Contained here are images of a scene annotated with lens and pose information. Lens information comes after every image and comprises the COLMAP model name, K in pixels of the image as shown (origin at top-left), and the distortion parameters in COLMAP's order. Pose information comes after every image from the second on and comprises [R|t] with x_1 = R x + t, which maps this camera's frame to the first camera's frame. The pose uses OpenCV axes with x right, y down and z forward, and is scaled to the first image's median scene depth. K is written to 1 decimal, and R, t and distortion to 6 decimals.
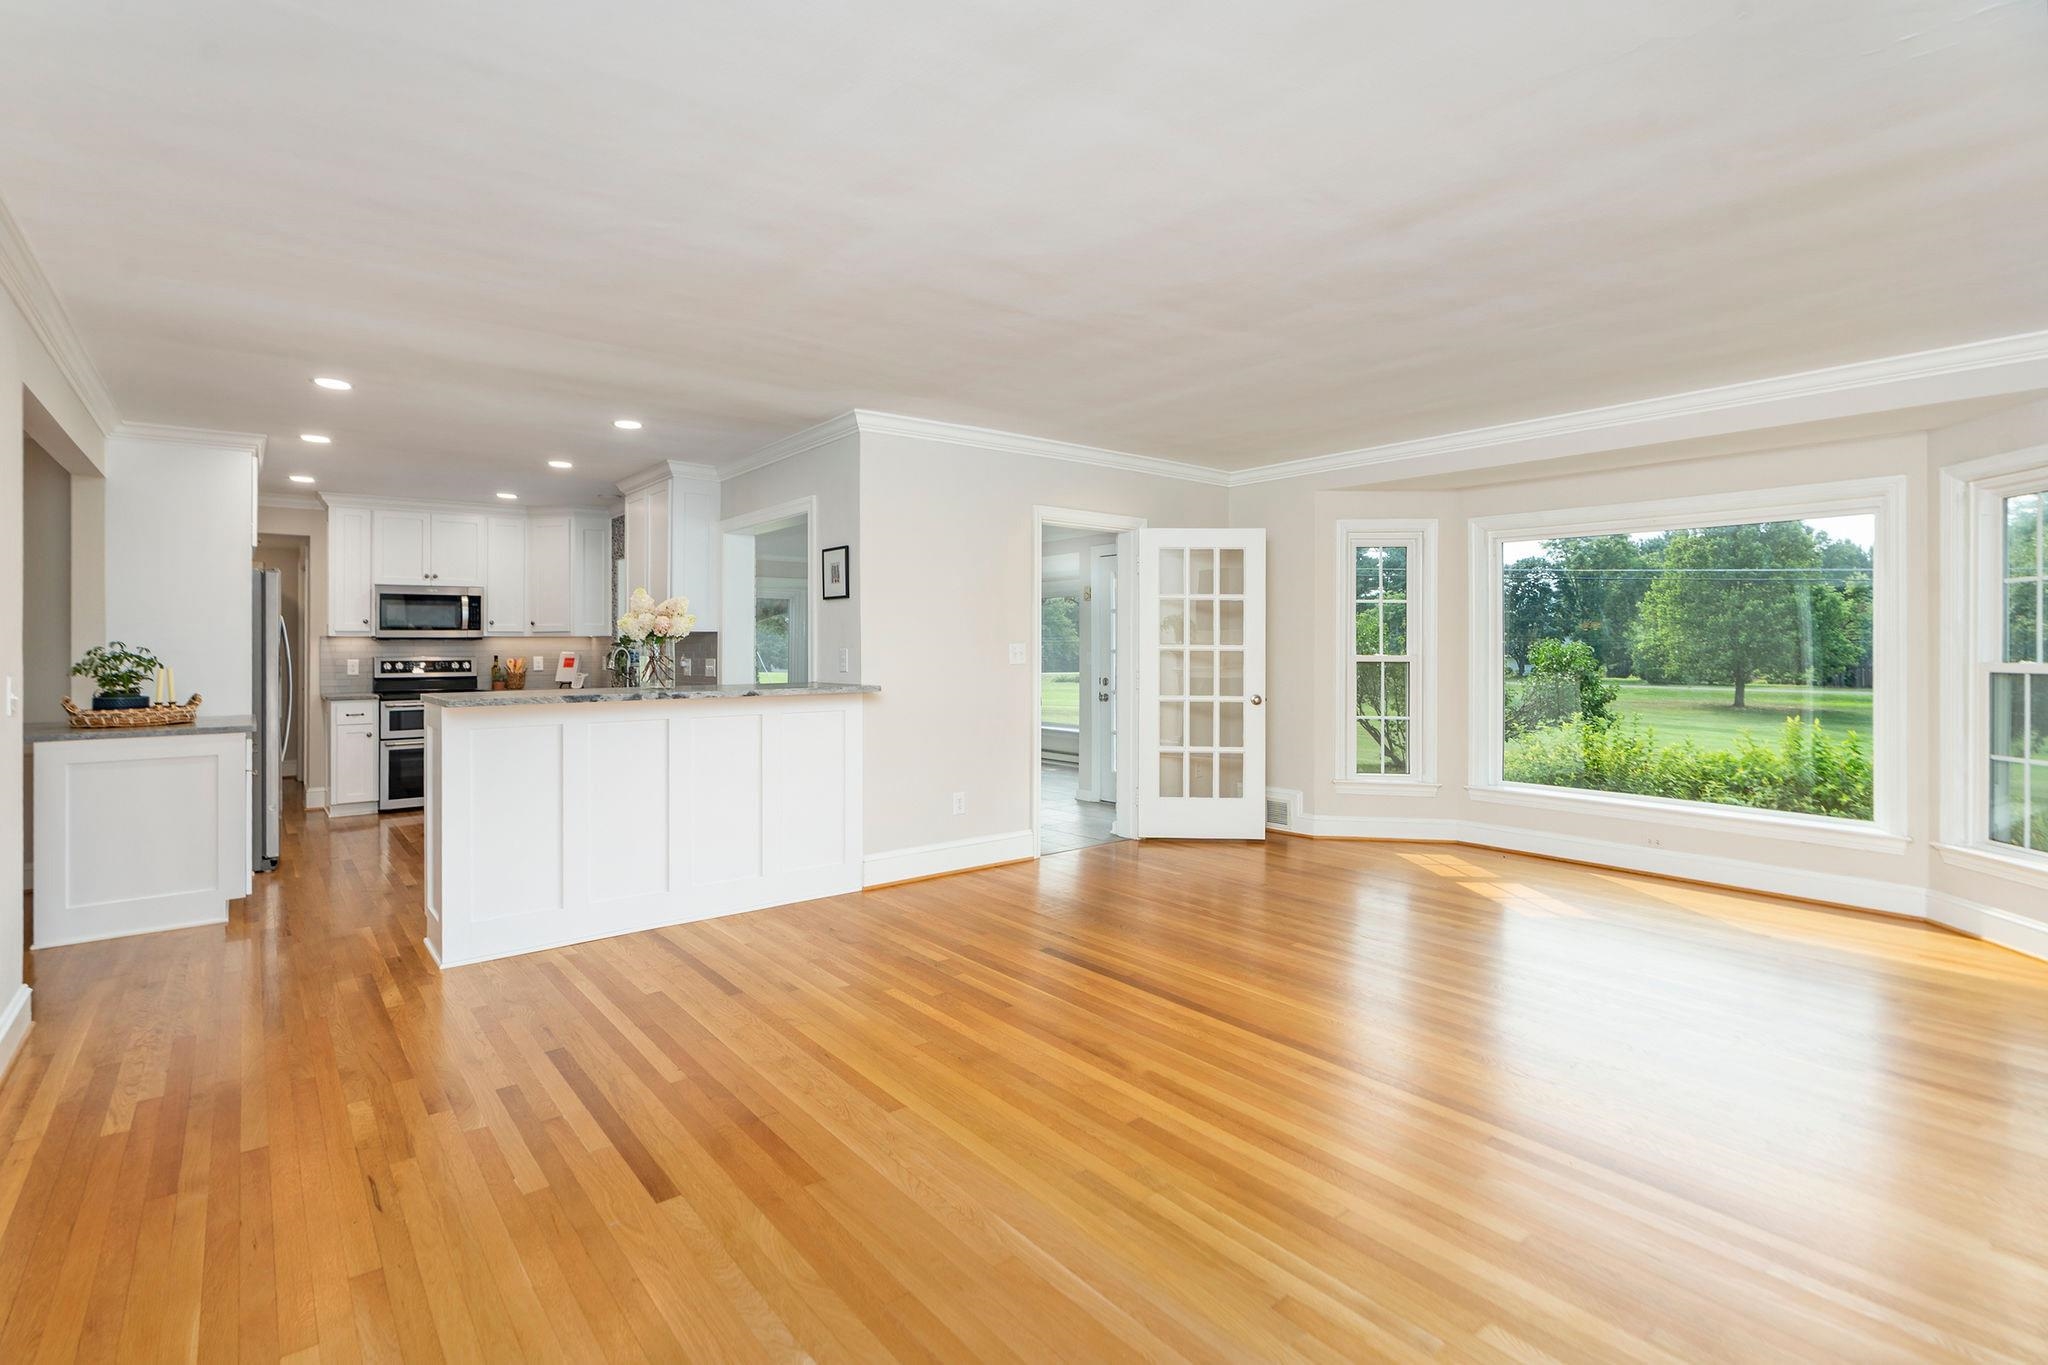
lens RADIAL K [[955.1, 0, 979.5], [0, 955.1, 639.7], [0, 0, 1]] dist [-0.001846, 0.000171]
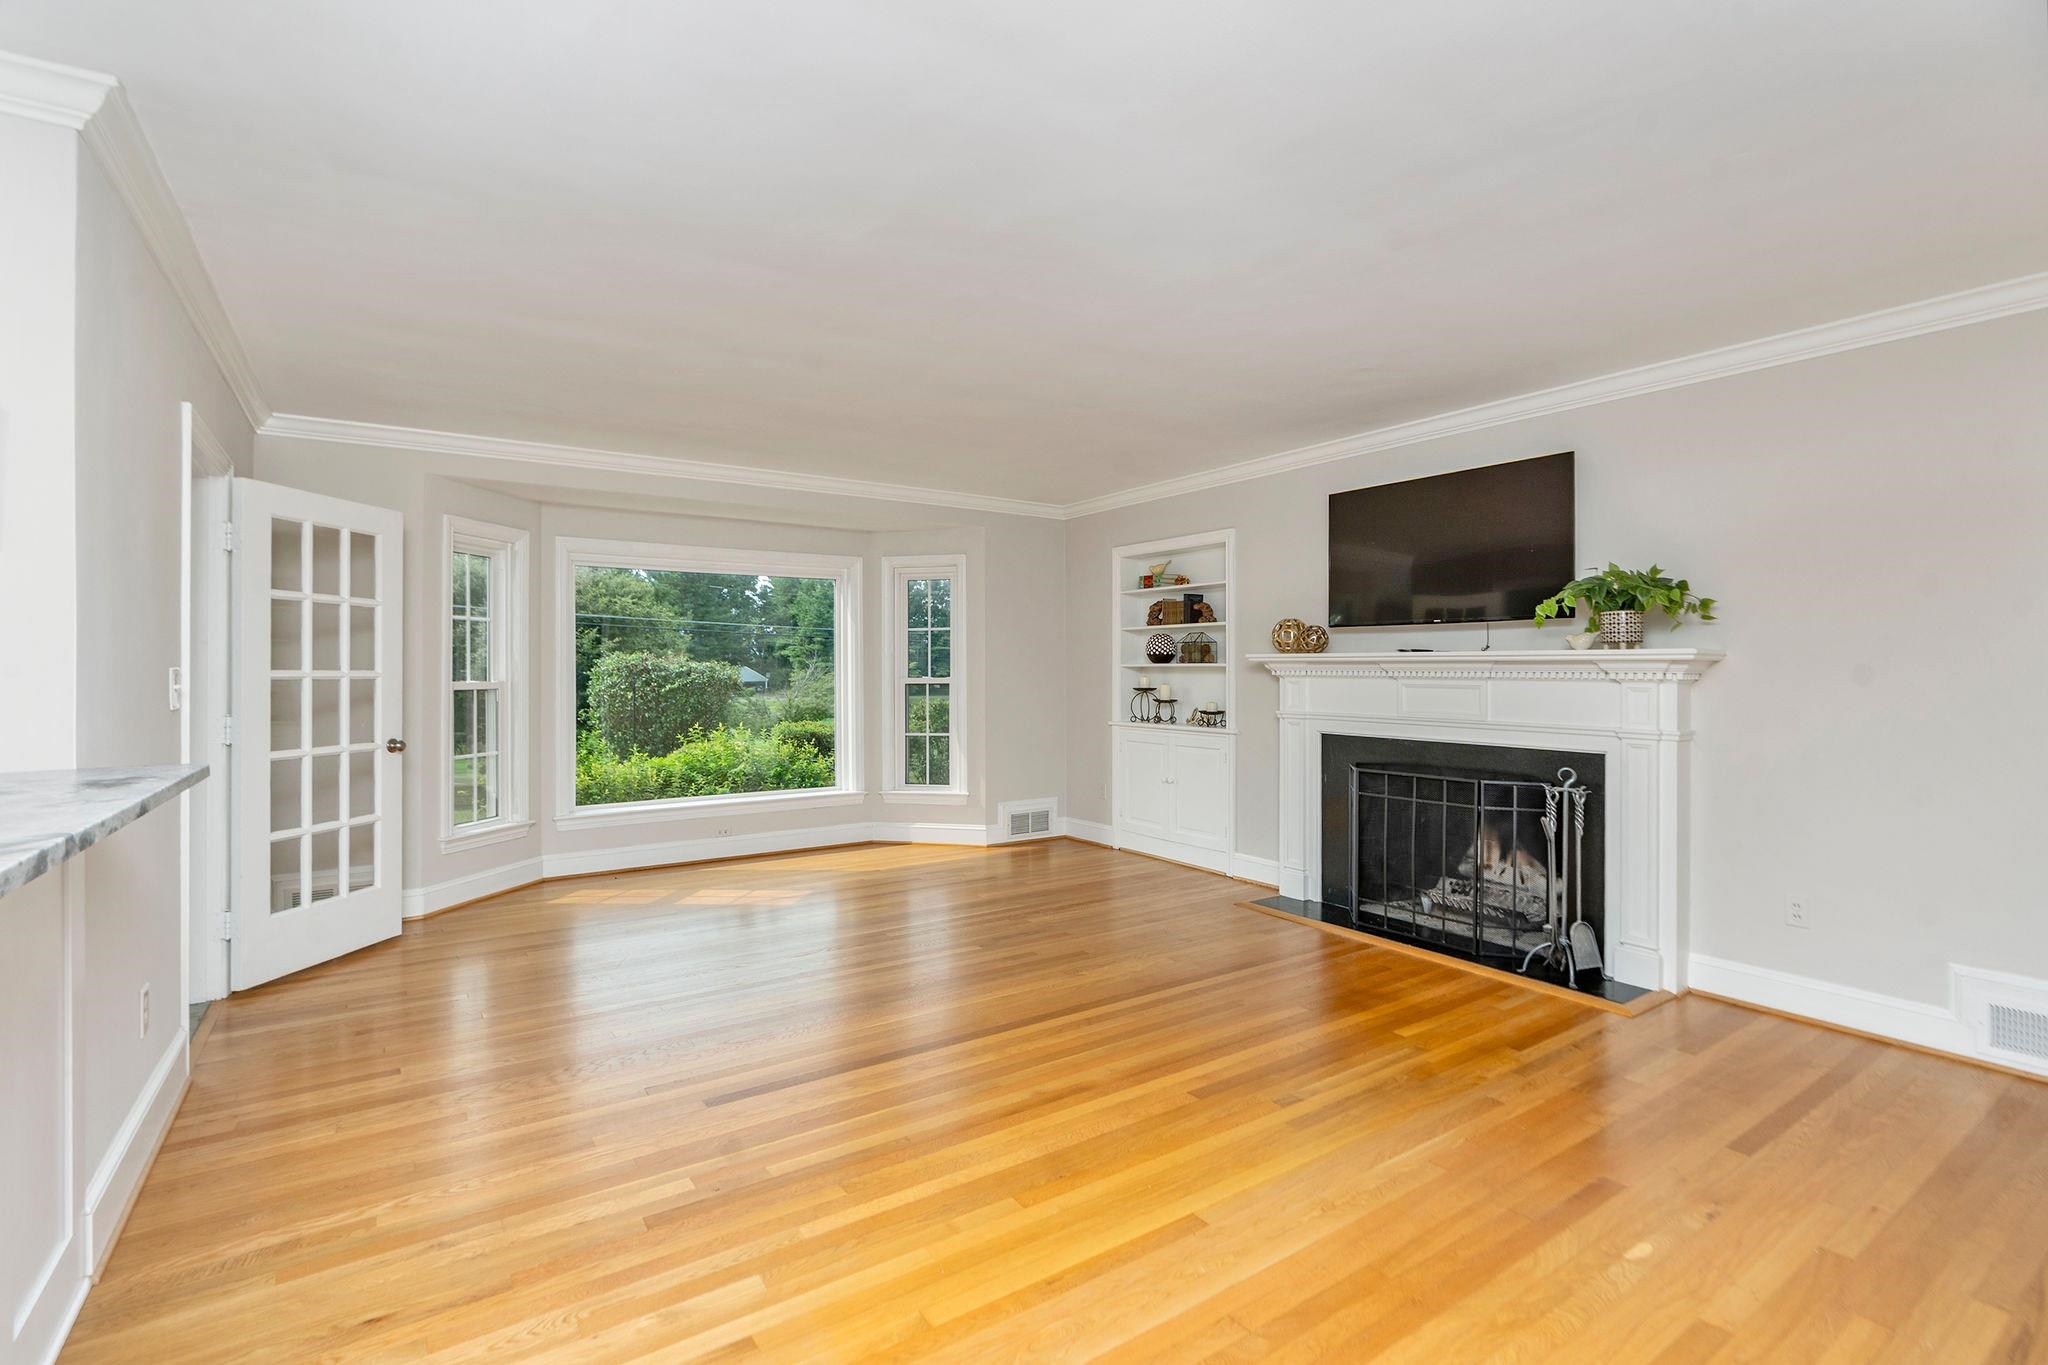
lens RADIAL K [[955.1, 0, 1005.3], [0, 955.1, 666.9], [0, 0, 1]] dist [-0.001846, 0.000171]
pose [[0.063526, 0.000950, 0.997980, -0.336259], [-0.003232, 0.999994, -0.000747, 0.001535], [-0.997975, -0.003178, 0.063529, 0.400649]]
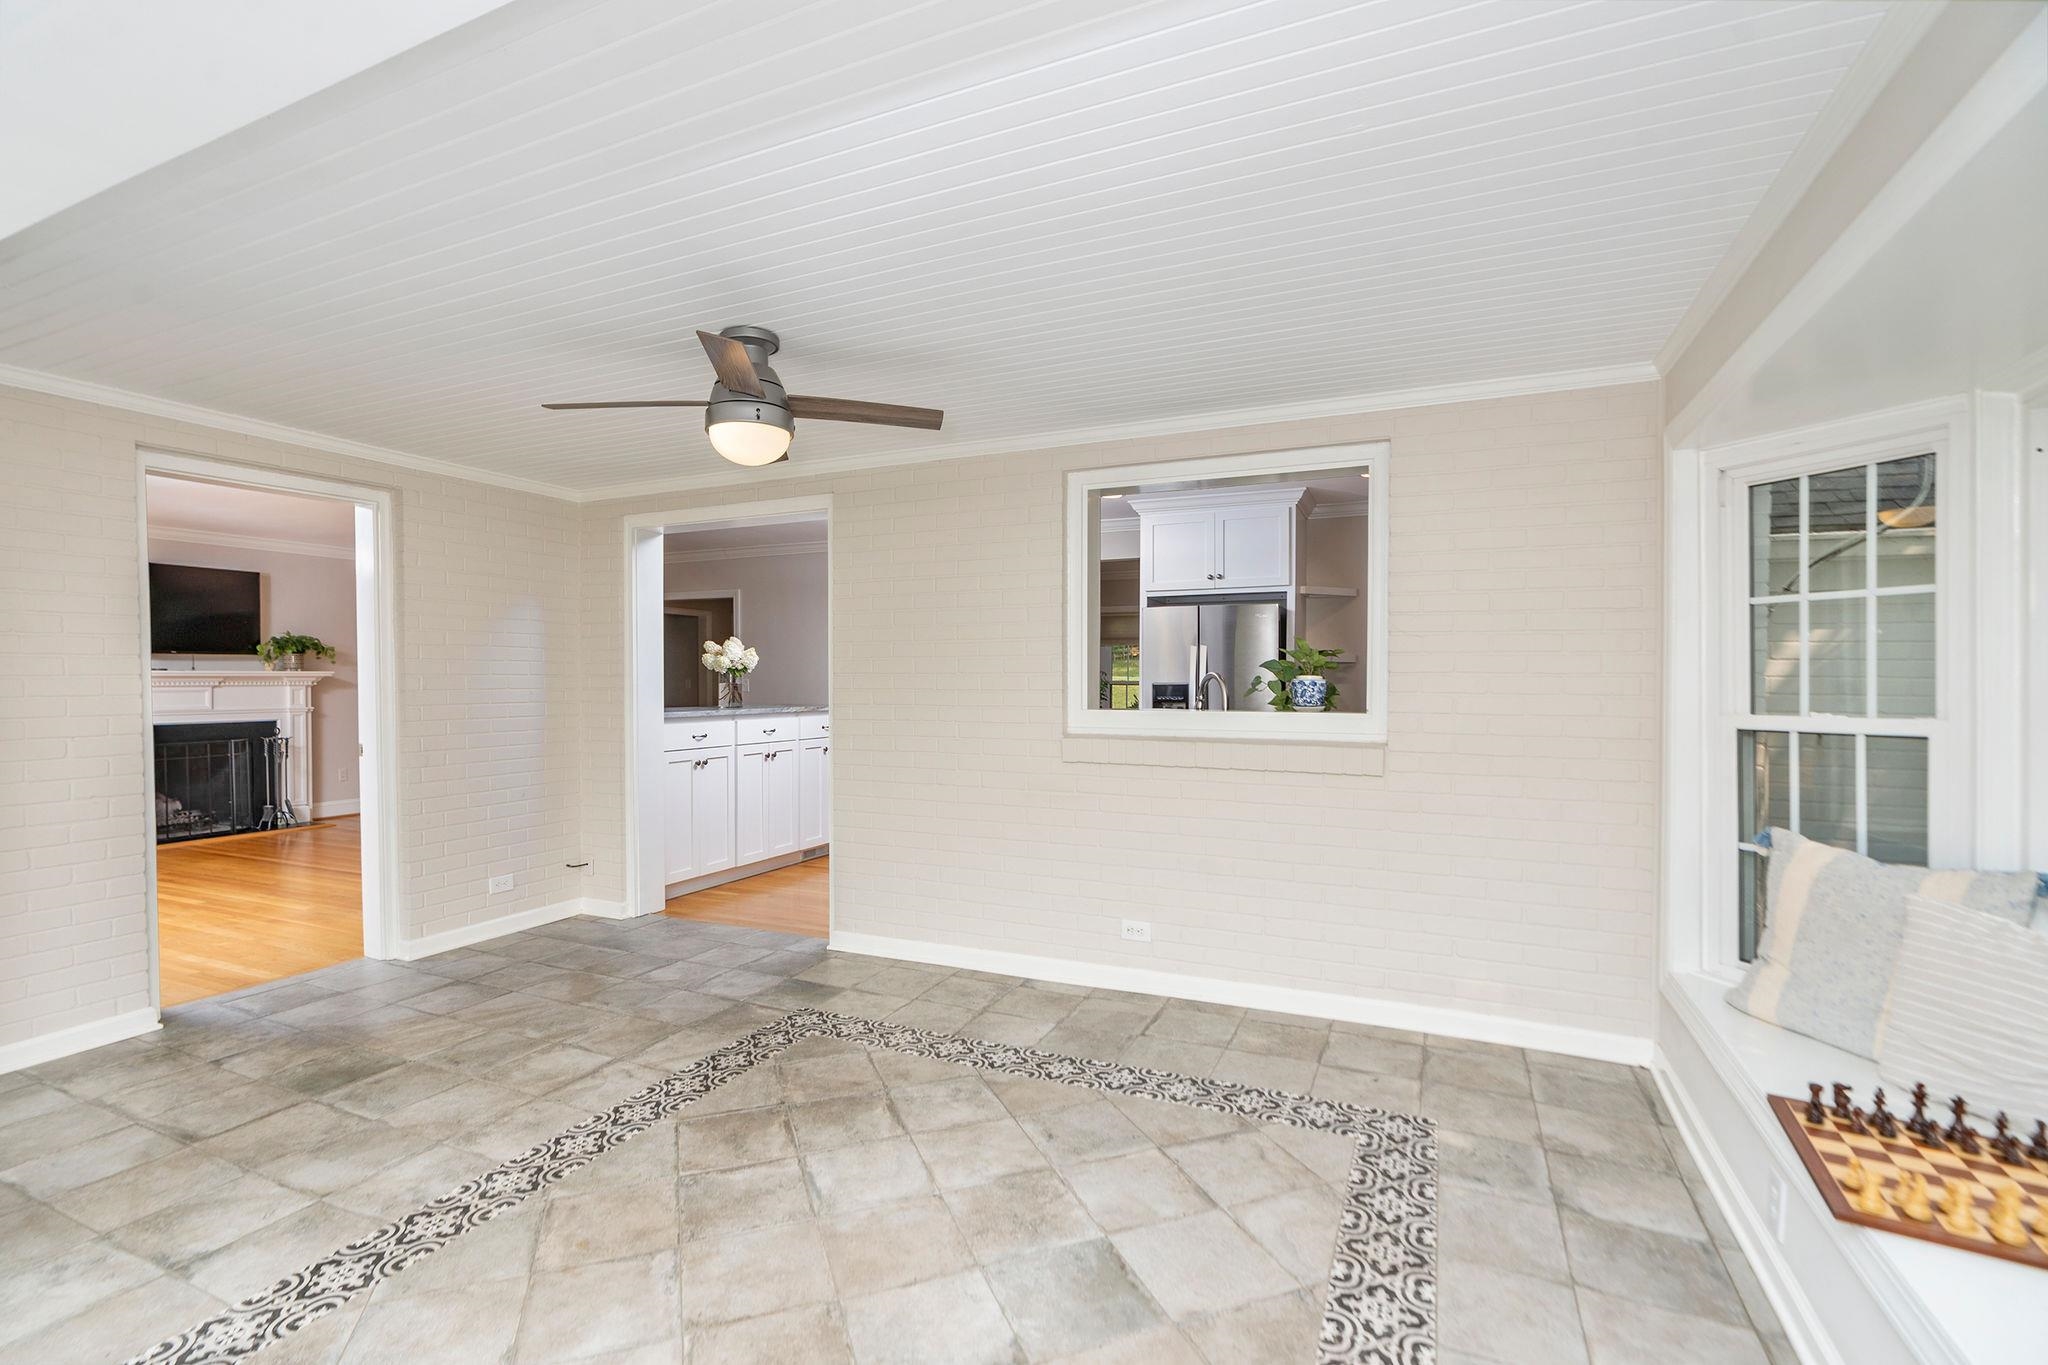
lens RADIAL K [[955.1, 0, 1021.4], [0, 955.1, 684.1], [0, 0, 1]] dist [-0.001846, 0.000171]
pose [[-0.880420, 0.006484, -0.474150, -0.018696], [0.008670, 0.999959, -0.002426, 0.015640], [0.474115, -0.006247, -0.880441, 1.511258]]
